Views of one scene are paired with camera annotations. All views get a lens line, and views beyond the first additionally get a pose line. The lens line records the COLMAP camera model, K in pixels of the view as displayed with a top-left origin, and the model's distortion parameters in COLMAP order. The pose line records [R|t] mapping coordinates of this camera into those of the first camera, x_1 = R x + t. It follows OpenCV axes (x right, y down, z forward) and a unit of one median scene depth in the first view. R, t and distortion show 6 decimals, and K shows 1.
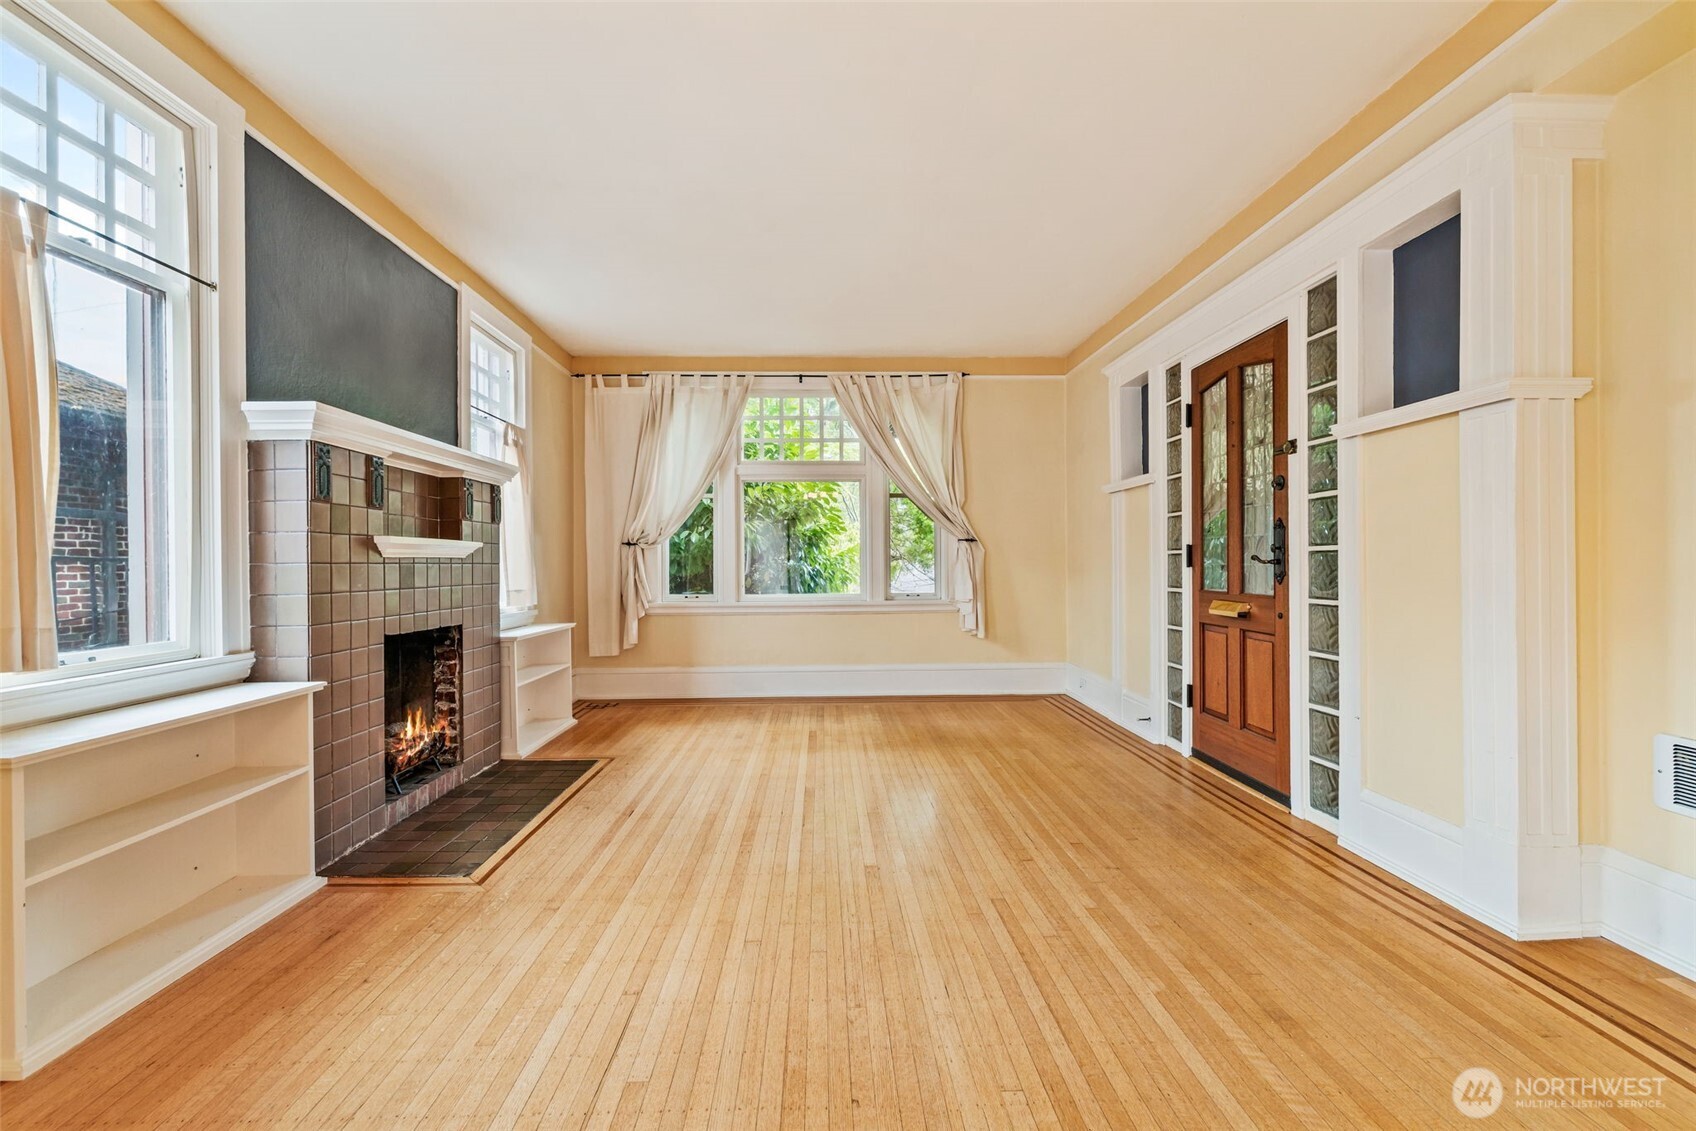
lens RADIAL K [[739.1, 0, 848.5], [0, 739.1, 567.4], [0, 0, 1]] dist [0.000135, -0.000232]
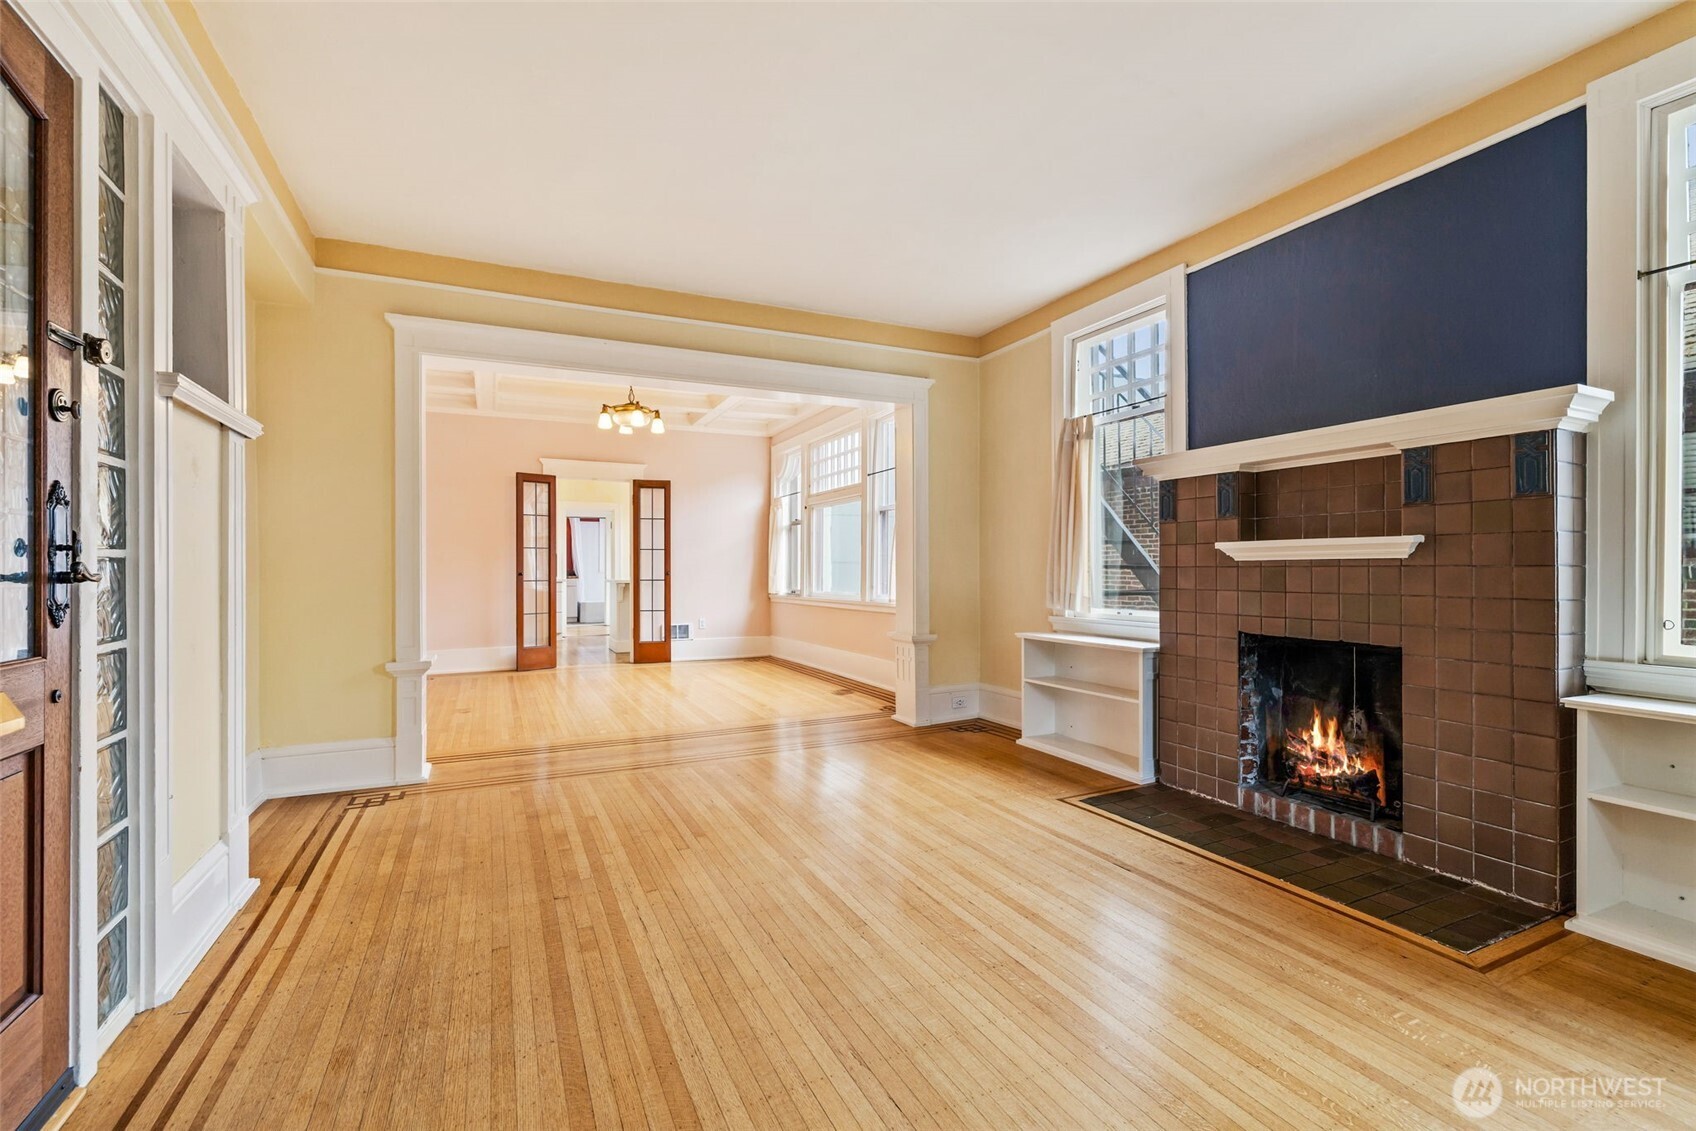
lens RADIAL K [[739.1, 0, 848.5], [0, 739.1, 567.4], [0, 0, 1]] dist [0.000135, -0.000232]
pose [[-0.915737, 0.008857, -0.401681, 0.304816], [0.008285, 0.999961, 0.003161, -0.011042], [0.401694, -0.000434, -0.915774, 1.546361]]
